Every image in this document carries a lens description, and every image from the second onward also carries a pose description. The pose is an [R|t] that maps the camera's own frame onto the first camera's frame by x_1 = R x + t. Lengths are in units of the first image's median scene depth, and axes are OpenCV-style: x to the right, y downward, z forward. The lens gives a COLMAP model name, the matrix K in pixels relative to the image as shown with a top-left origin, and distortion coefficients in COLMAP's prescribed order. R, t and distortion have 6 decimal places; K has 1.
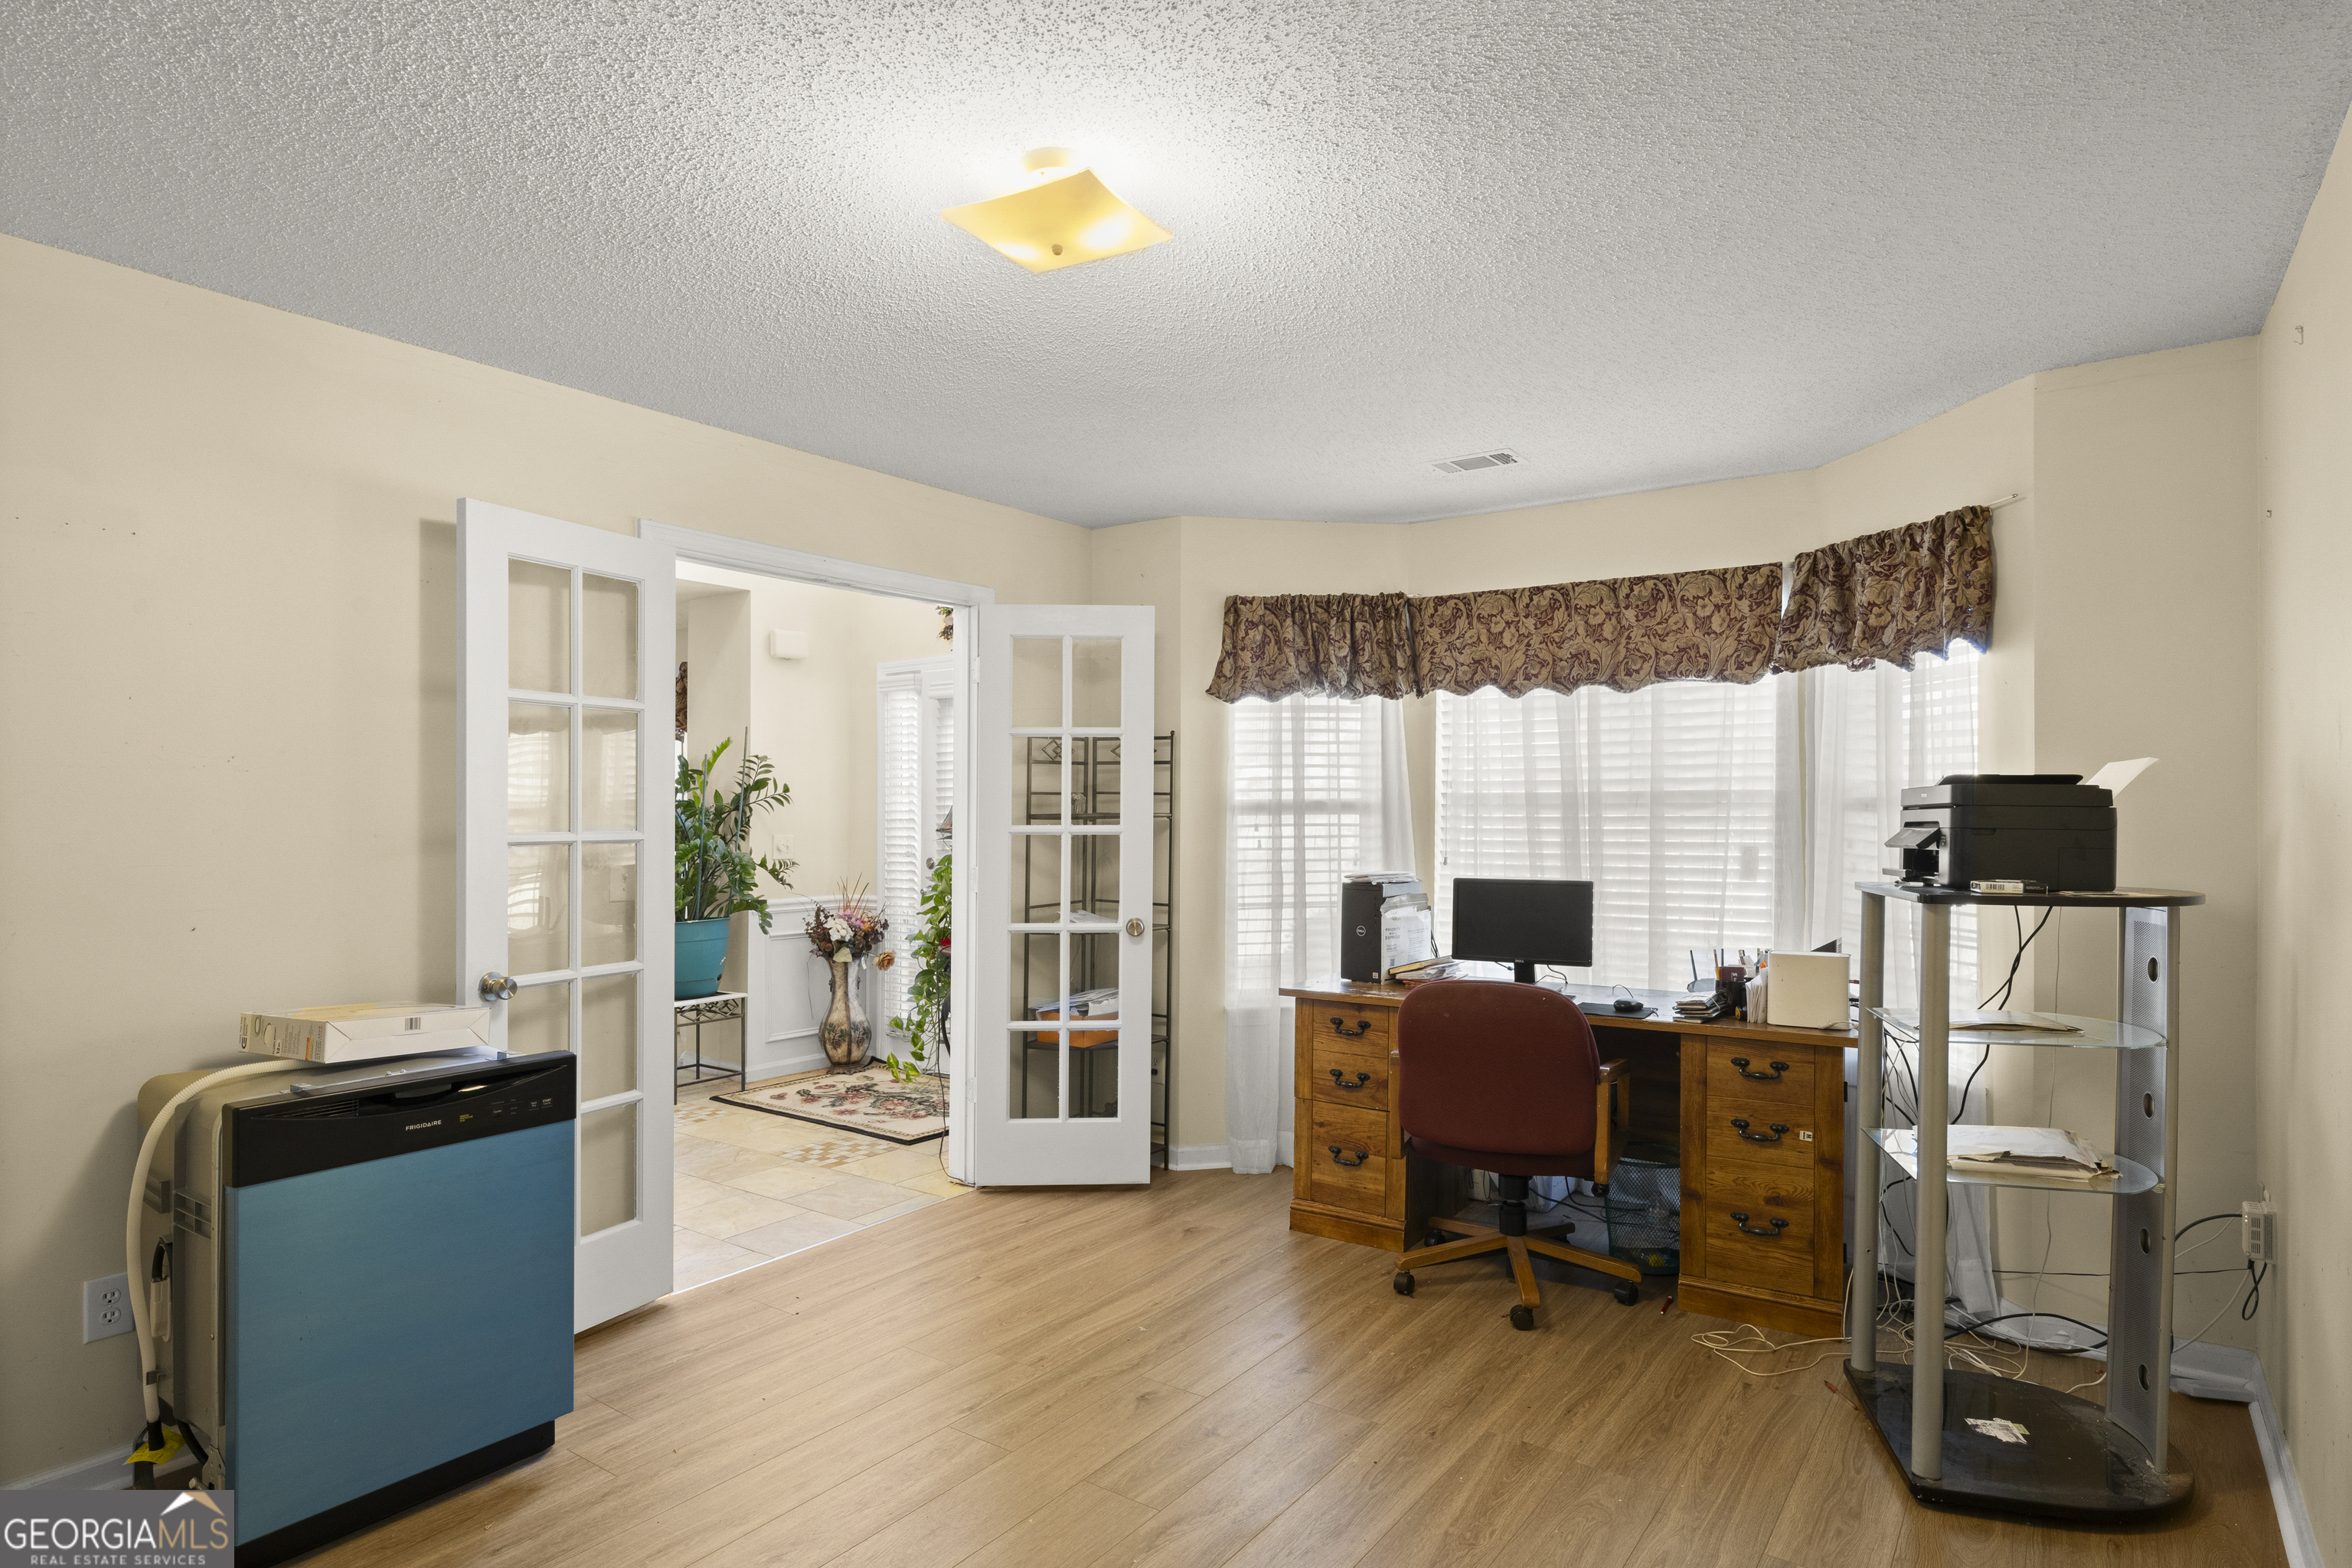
lens RADIAL K [[1248.7, 0, 1182.2], [0, 1248.7, 787.5], [0, 0, 1]] dist [-0.000336, 0.000615]
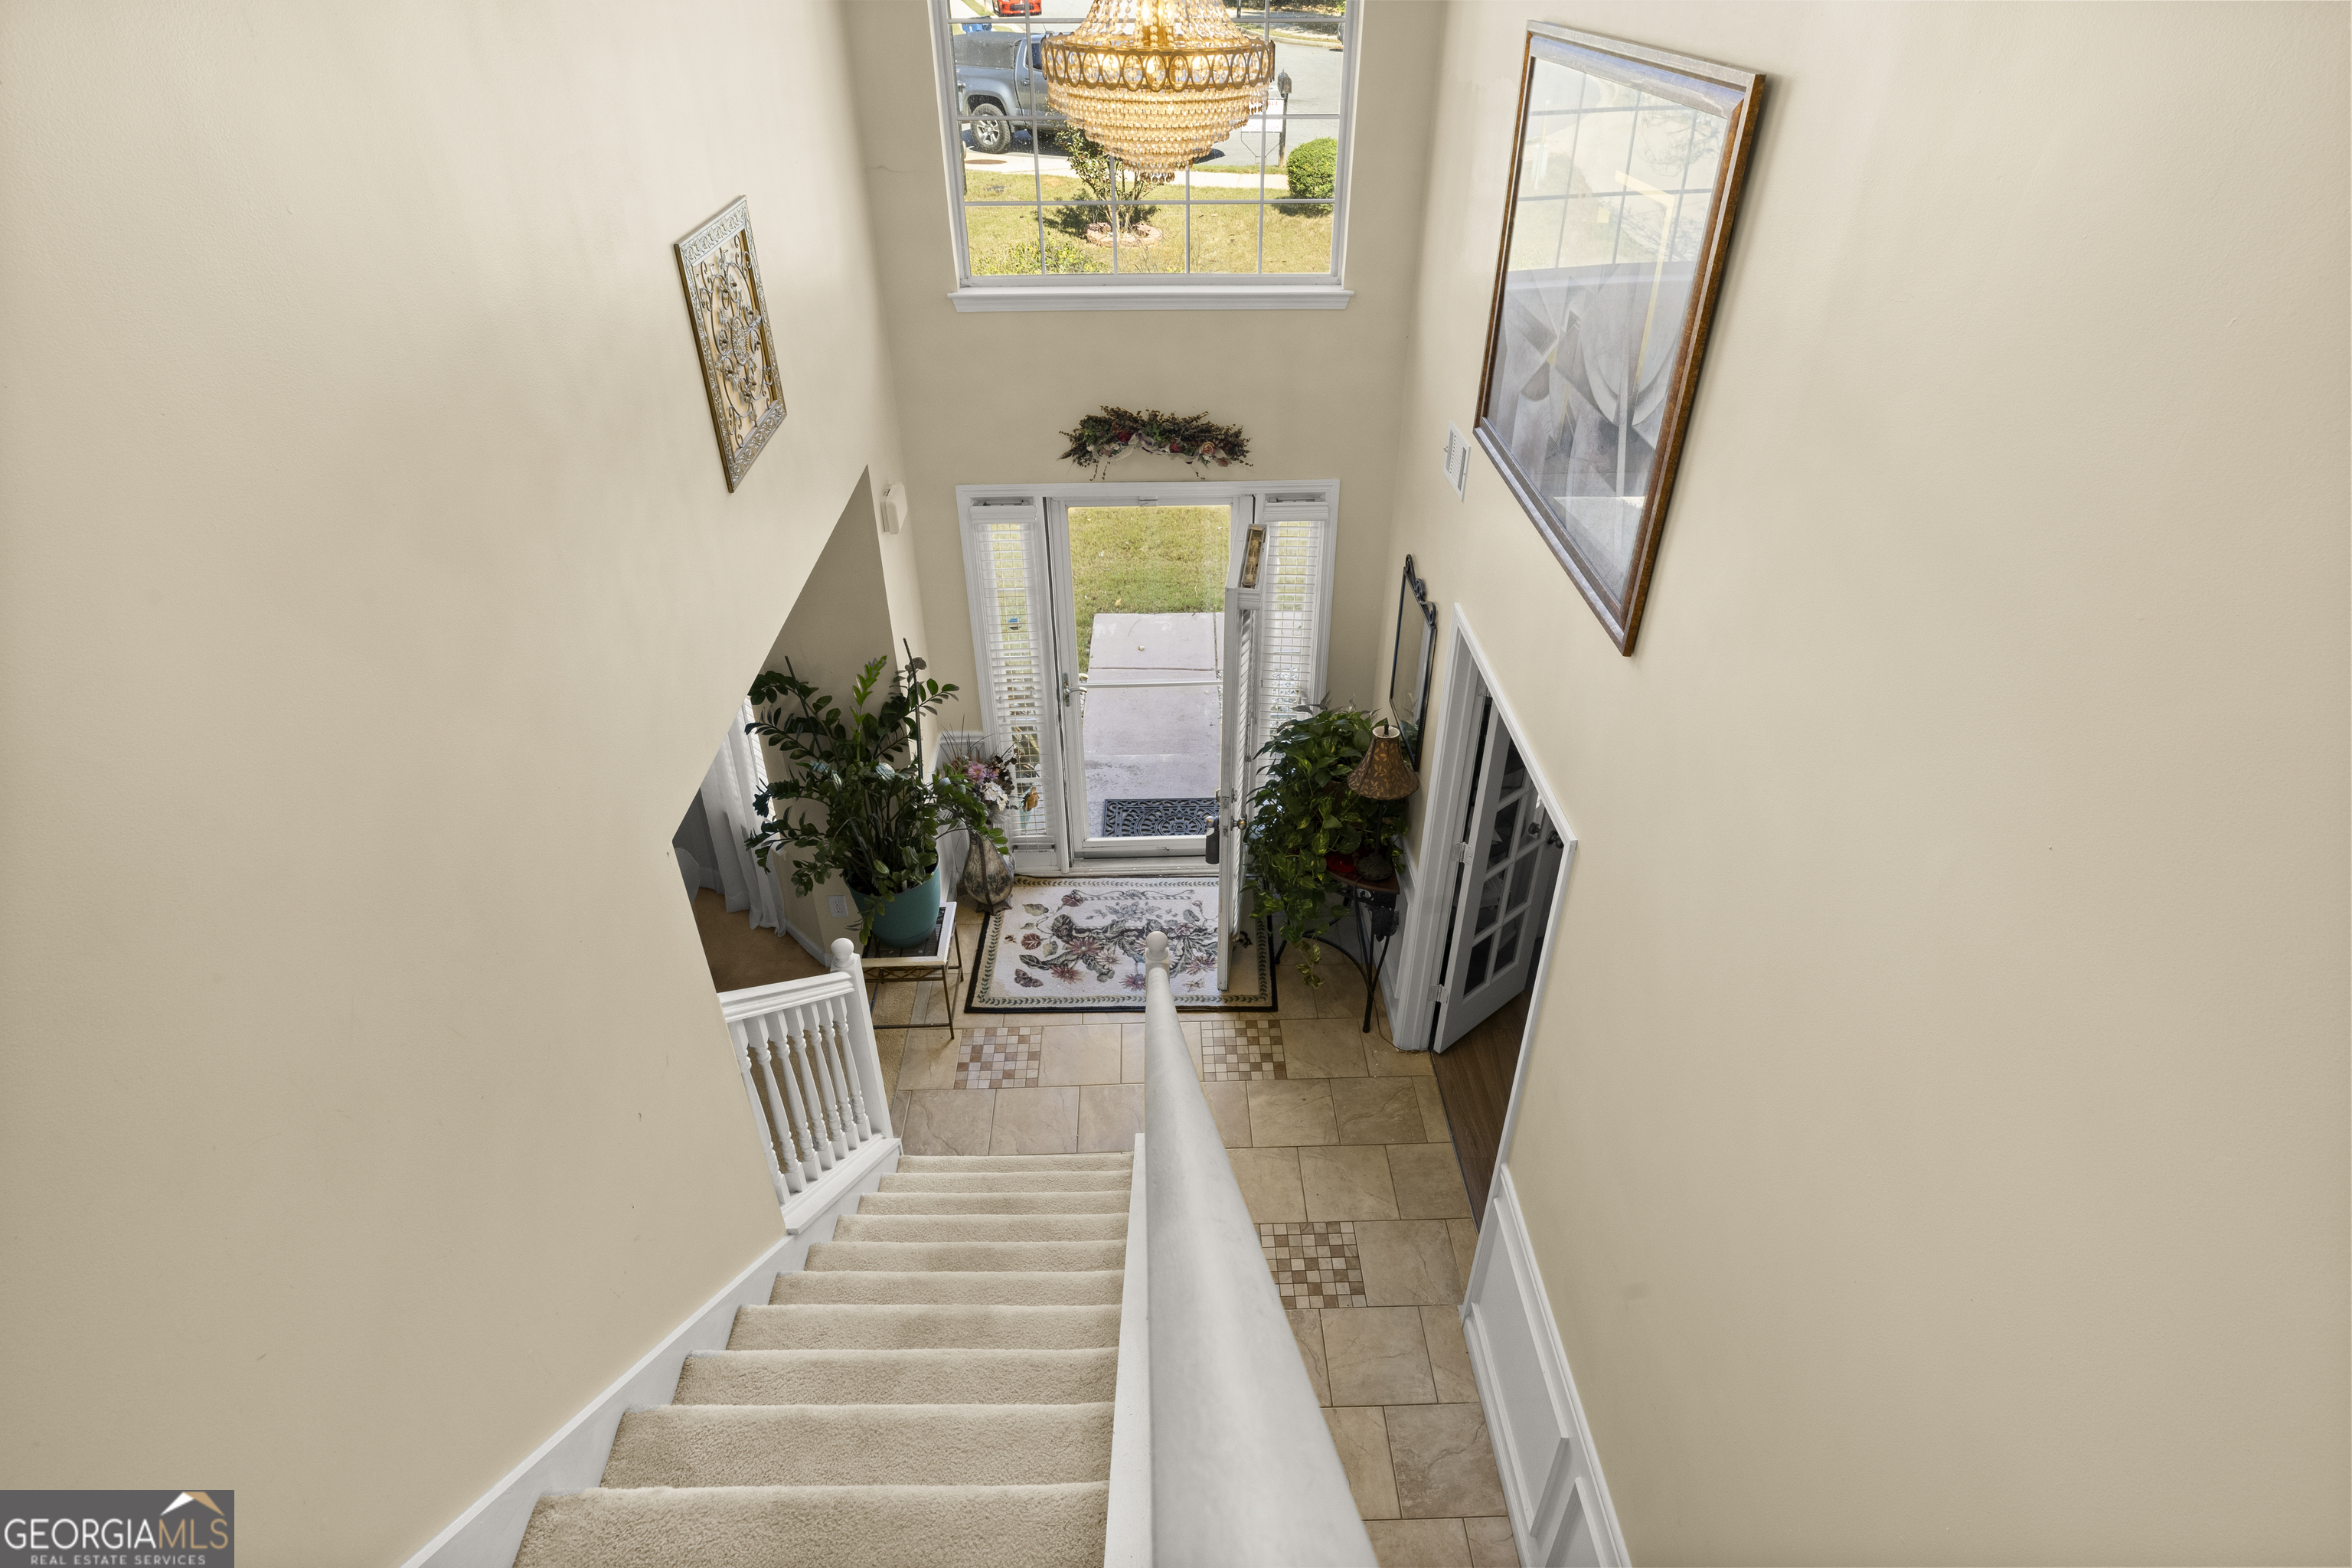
lens RADIAL K [[1248.7, 0, 1182.2], [0, 1248.7, 787.5], [0, 0, 1]] dist [-0.000336, 0.000615]
pose [[0.806770, -0.340318, 0.483017, -0.753743], [0.004188, 0.820747, 0.571276, -0.511752], [-0.590851, -0.458866, 0.663579, 0.399572]]
